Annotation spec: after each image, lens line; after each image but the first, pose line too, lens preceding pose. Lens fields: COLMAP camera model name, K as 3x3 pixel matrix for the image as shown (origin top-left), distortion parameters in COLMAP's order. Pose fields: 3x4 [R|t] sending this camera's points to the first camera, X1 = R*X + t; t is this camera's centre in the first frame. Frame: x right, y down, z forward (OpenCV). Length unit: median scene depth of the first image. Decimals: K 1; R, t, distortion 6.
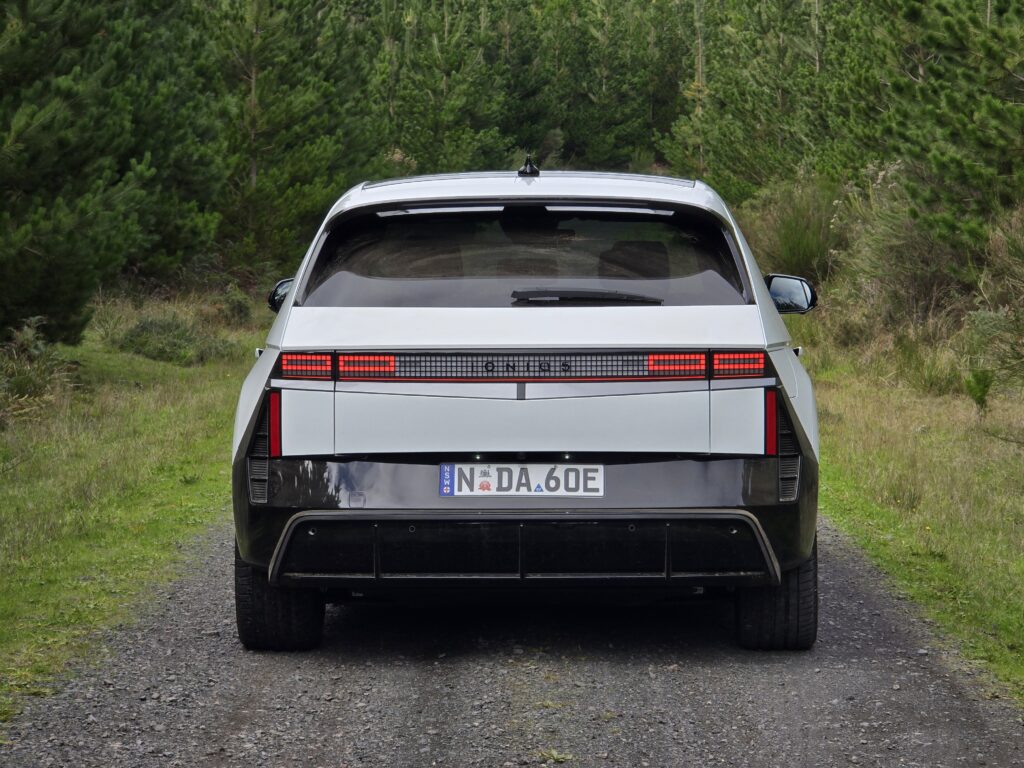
lens RADIAL K [[3471.6, 0, 512.0], [0, 3471.6, 384.0], [0, 0, 1]] dist [0.127721, 3.445814]
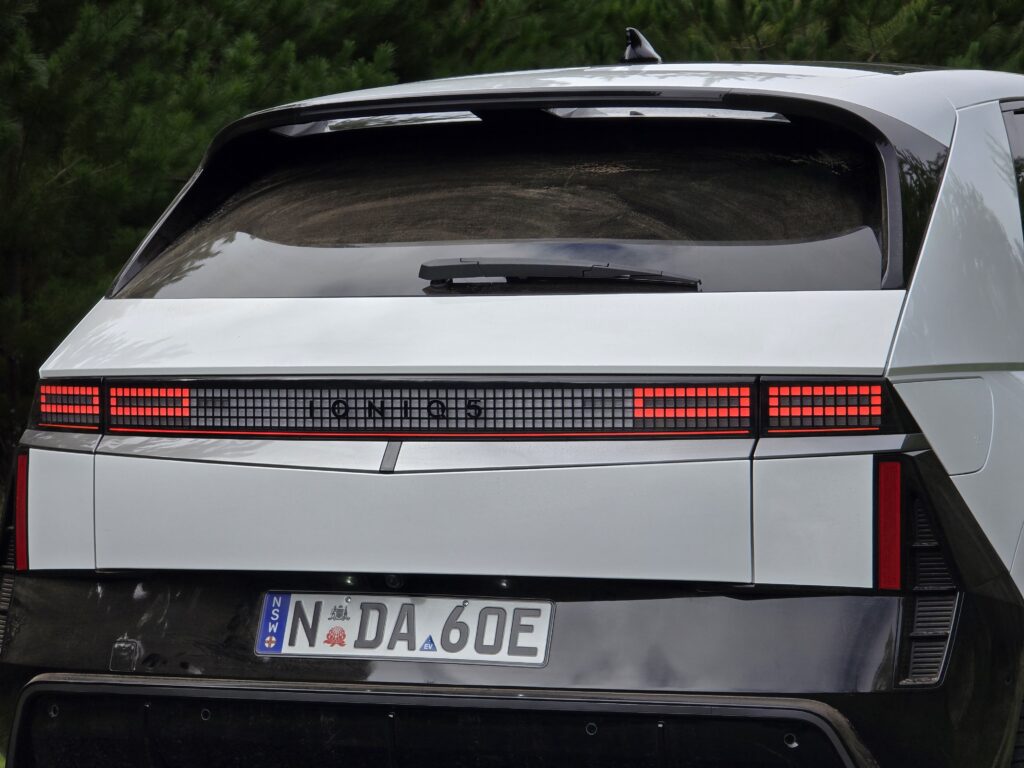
lens RADIAL K [[3471.6, 0, 512.0], [0, 3471.6, 384.0], [0, 0, 1]] dist [0.127721, 3.445814]
pose [[0.934615, 0.003000, -0.355650, 0.203047], [-0.006779, 0.999933, -0.009381, -0.004018], [0.355598, 0.011178, 0.934572, 0.519056]]
